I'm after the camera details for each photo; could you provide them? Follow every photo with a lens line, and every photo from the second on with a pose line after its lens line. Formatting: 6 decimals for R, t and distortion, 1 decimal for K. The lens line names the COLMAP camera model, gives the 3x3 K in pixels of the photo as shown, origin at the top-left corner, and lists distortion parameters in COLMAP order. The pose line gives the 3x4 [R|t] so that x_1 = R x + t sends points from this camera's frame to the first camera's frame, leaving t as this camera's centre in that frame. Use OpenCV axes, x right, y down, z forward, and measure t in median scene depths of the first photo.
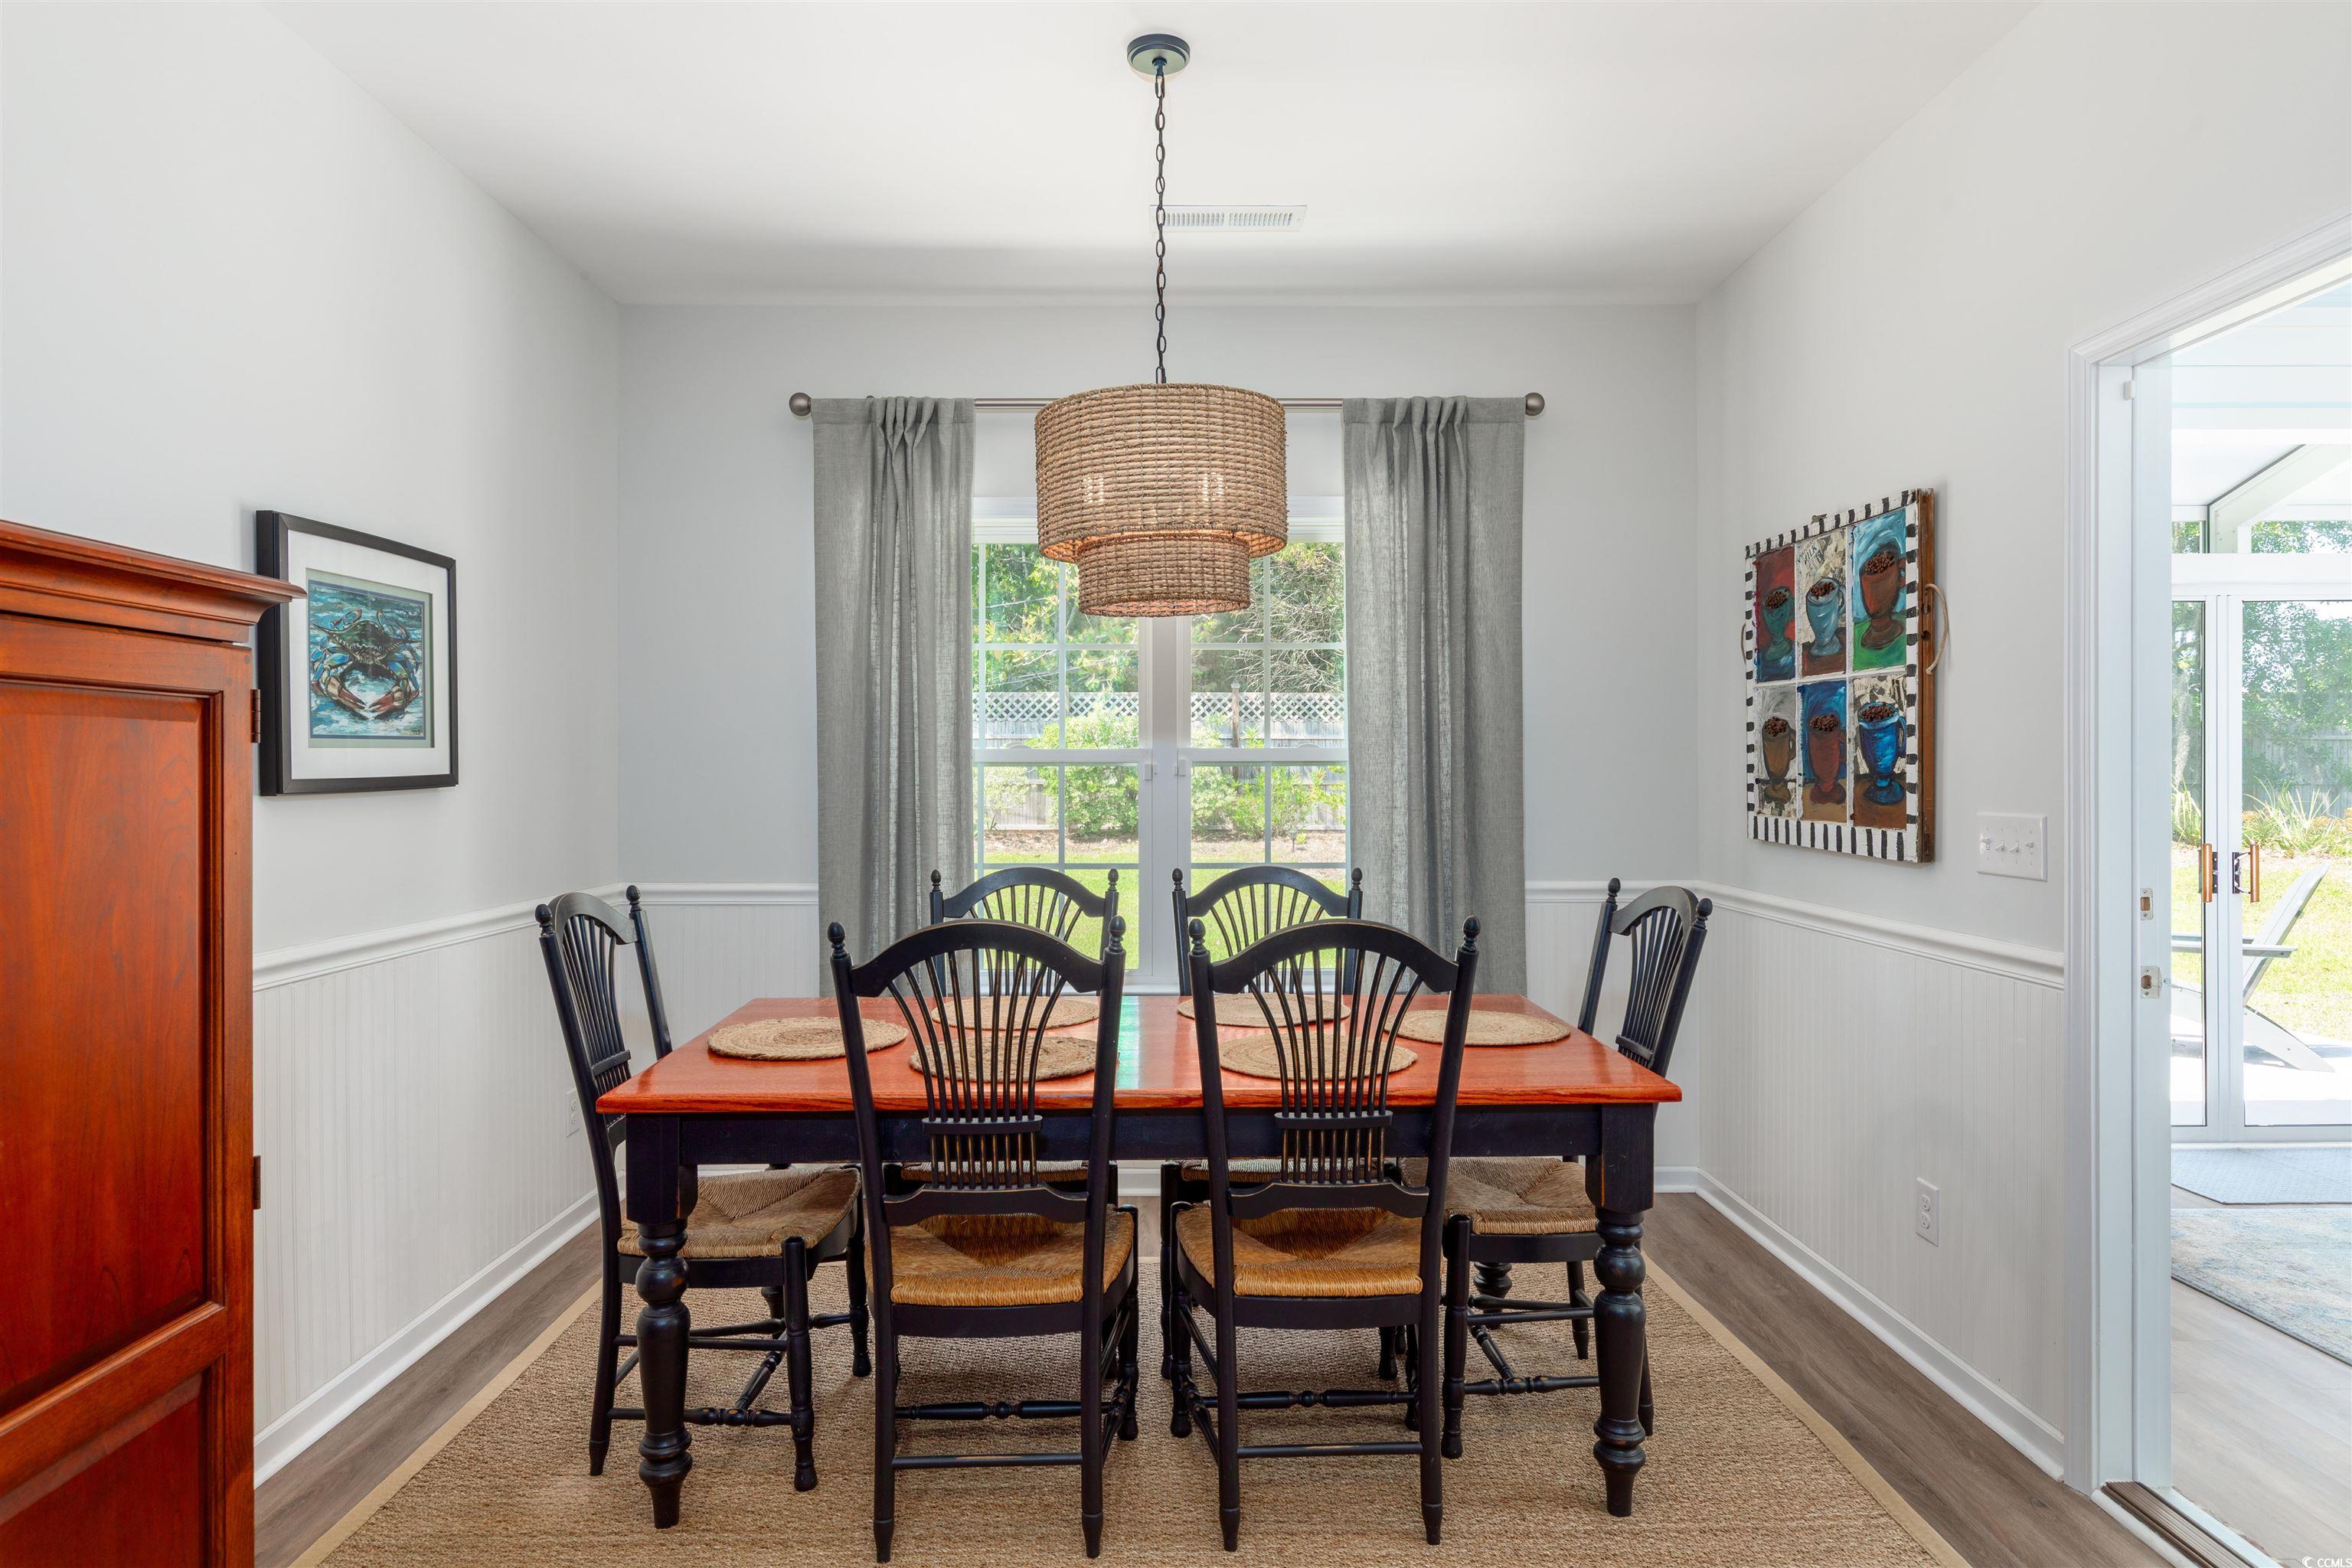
lens RADIAL K [[1313.4, 0, 1151.6], [0, 1313.4, 747.7], [0, 0, 1]] dist [-0.006274, -0.000910]
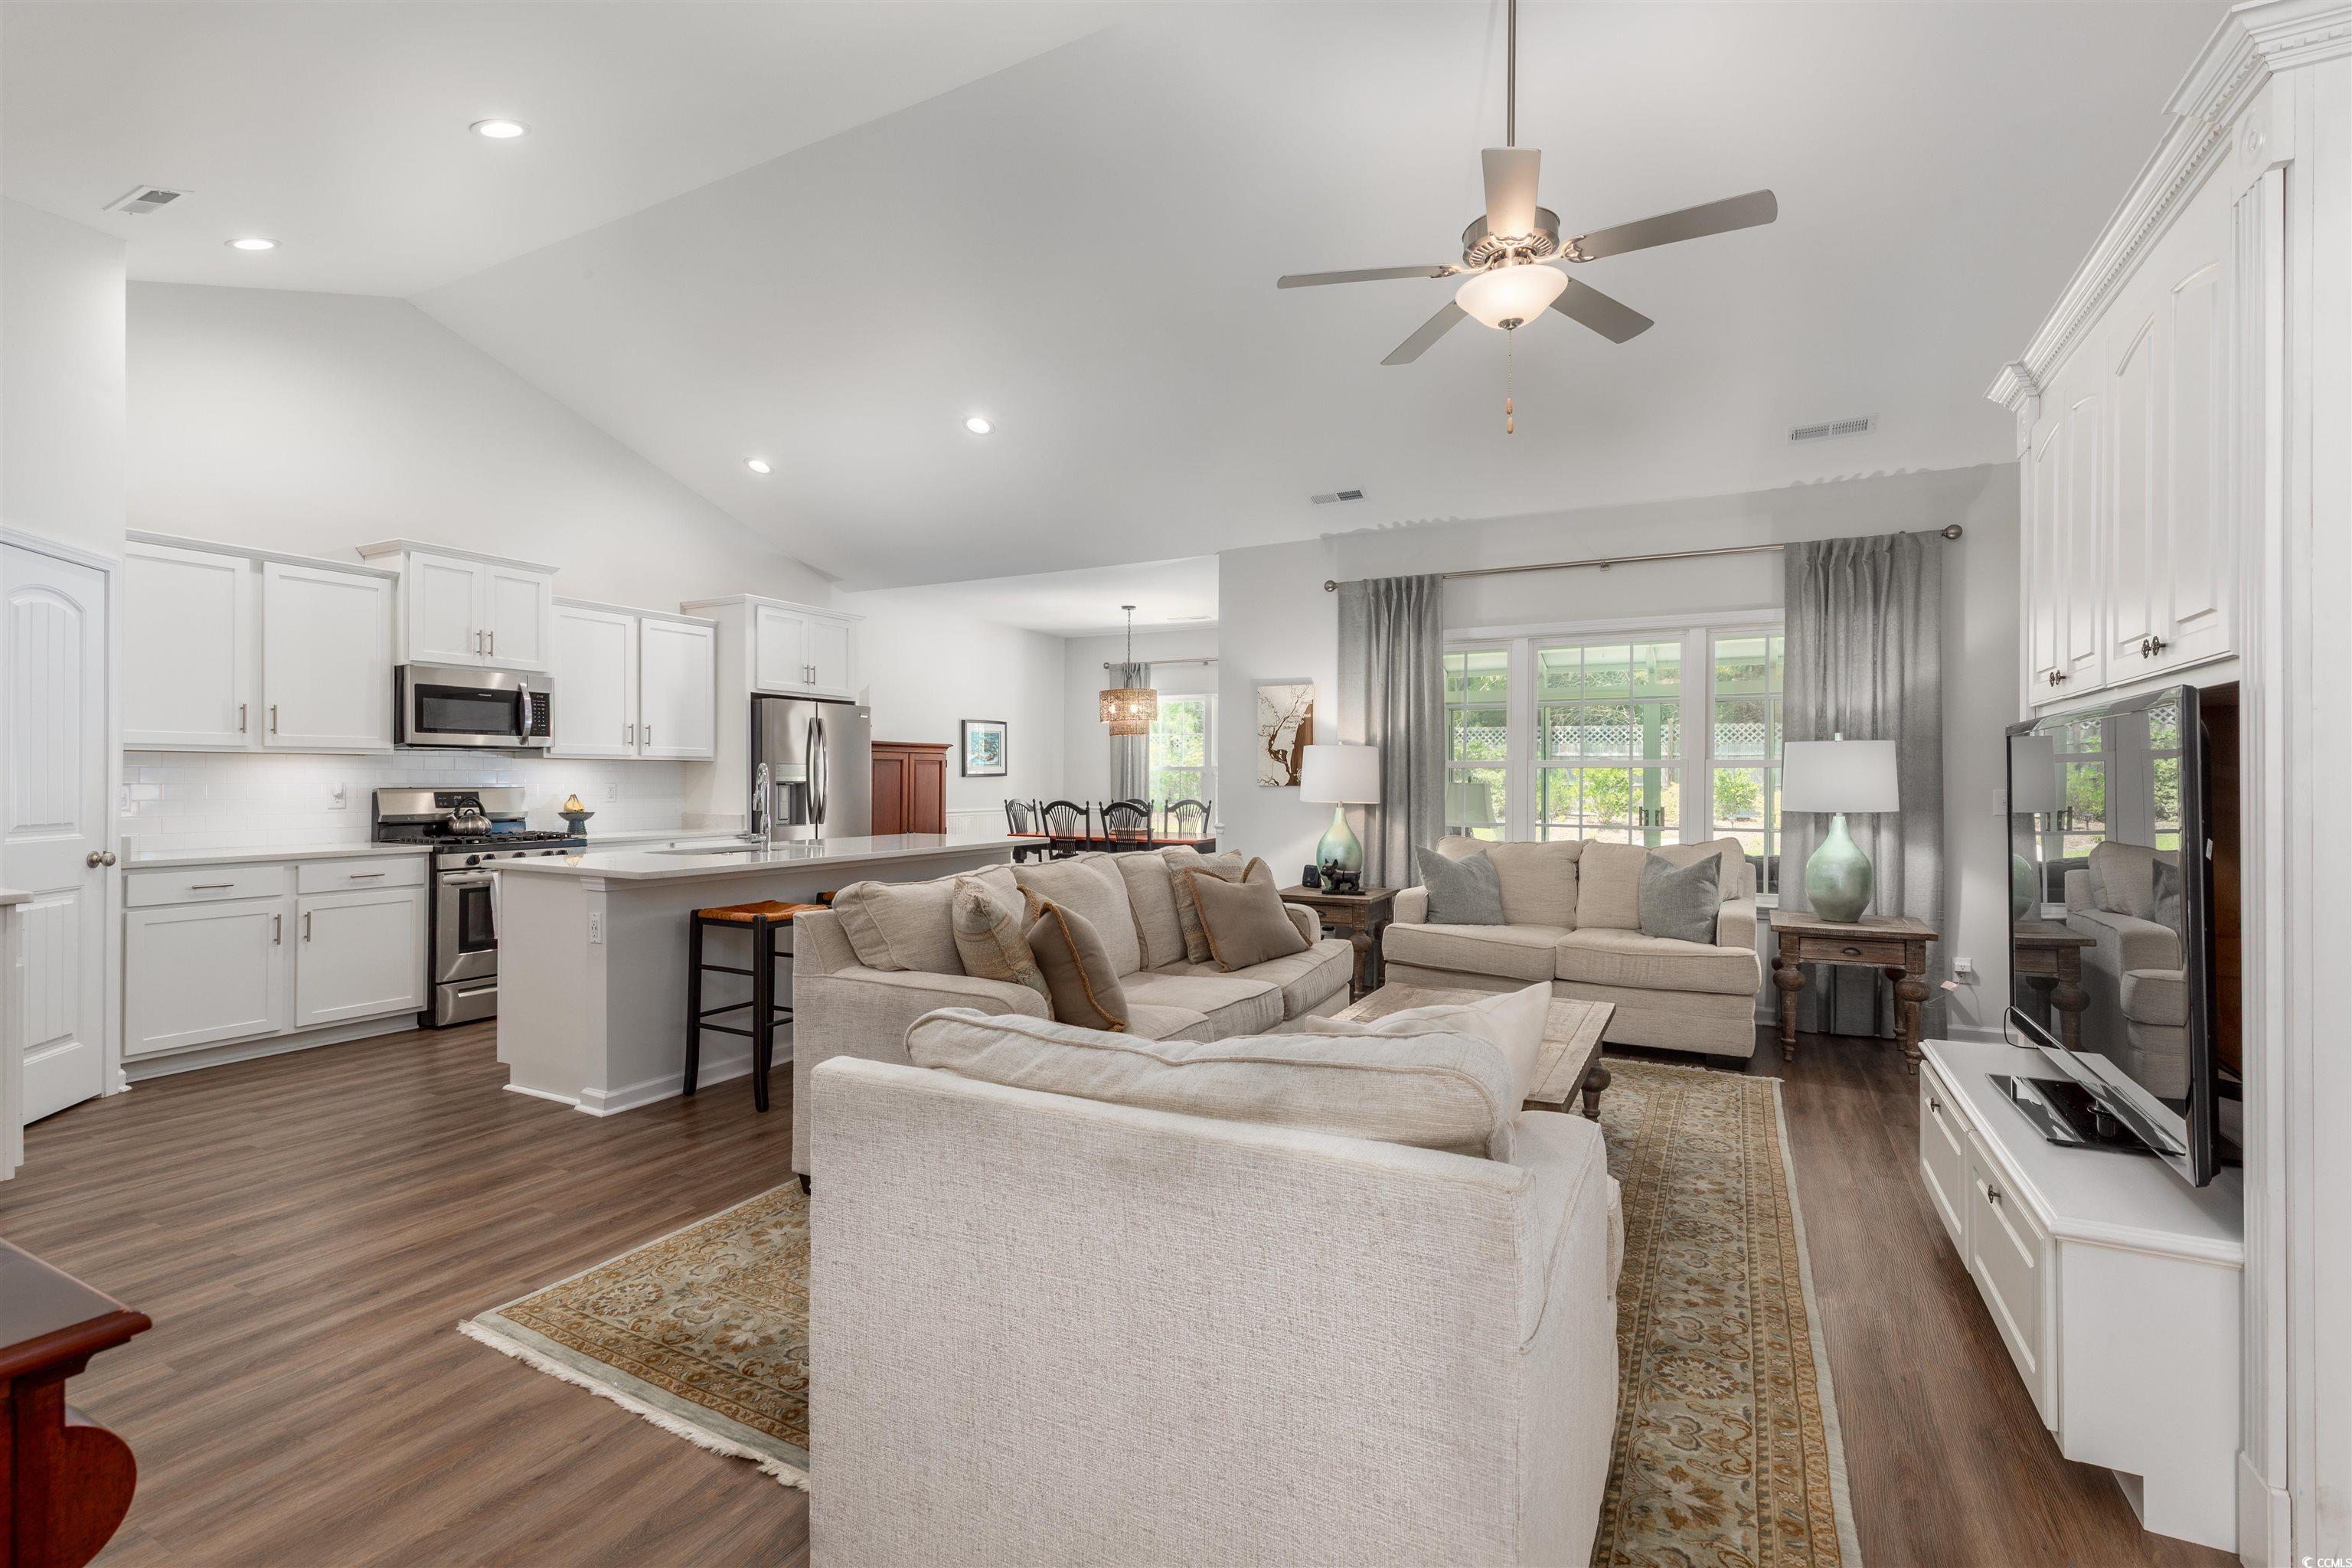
lens RADIAL K [[1061.0, 0, 1193.0], [0, 1061.0, 763.1], [0, 0, 1]] dist [0.000255, 0.002094]
pose [[0.881190, -0.000806, -0.472761, 1.600359], [0.002221, 0.999995, 0.002435, -0.019403], [0.472756, -0.003196, 0.881187, -1.713288]]
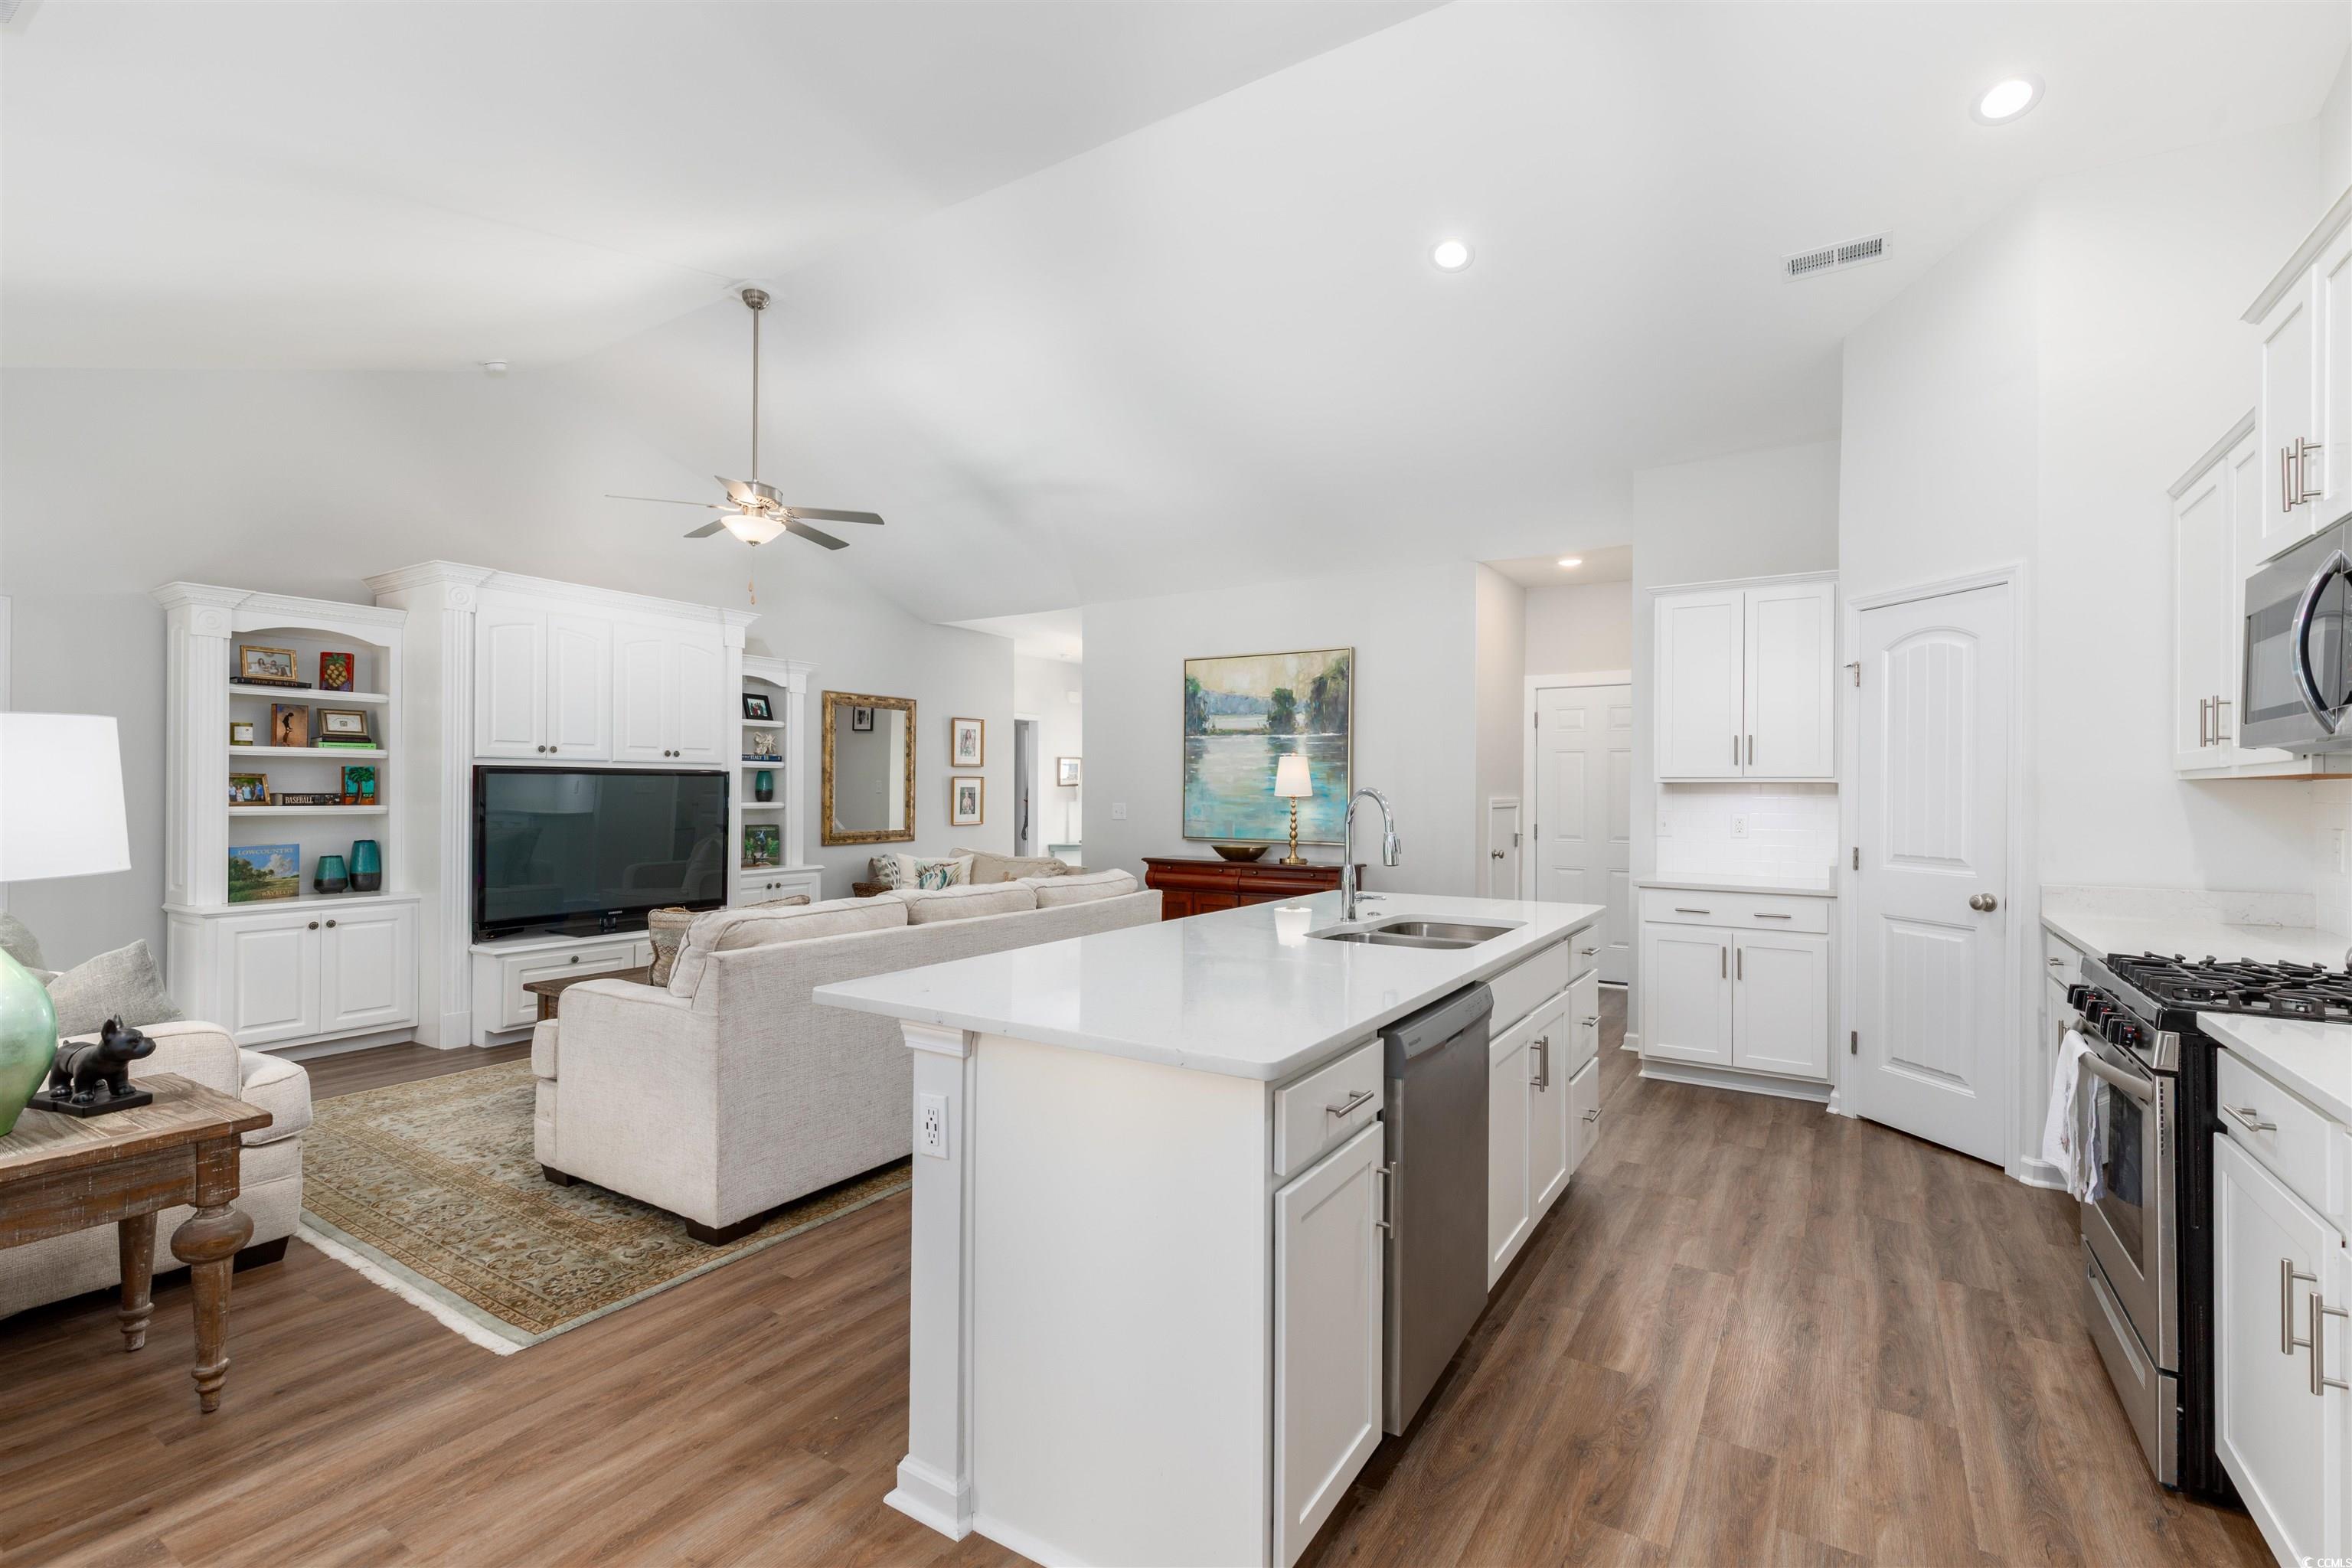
lens RADIAL K [[1061.0, 0, 1191.3], [0, 1061.0, 785.6], [0, 0, 1]] dist [0.000255, 0.002094]
pose [[-0.840558, 0.002630, 0.541716, -0.203604], [-0.013160, 0.999594, -0.025271, 0.007520], [-0.541562, -0.028371, -0.840182, 0.439827]]
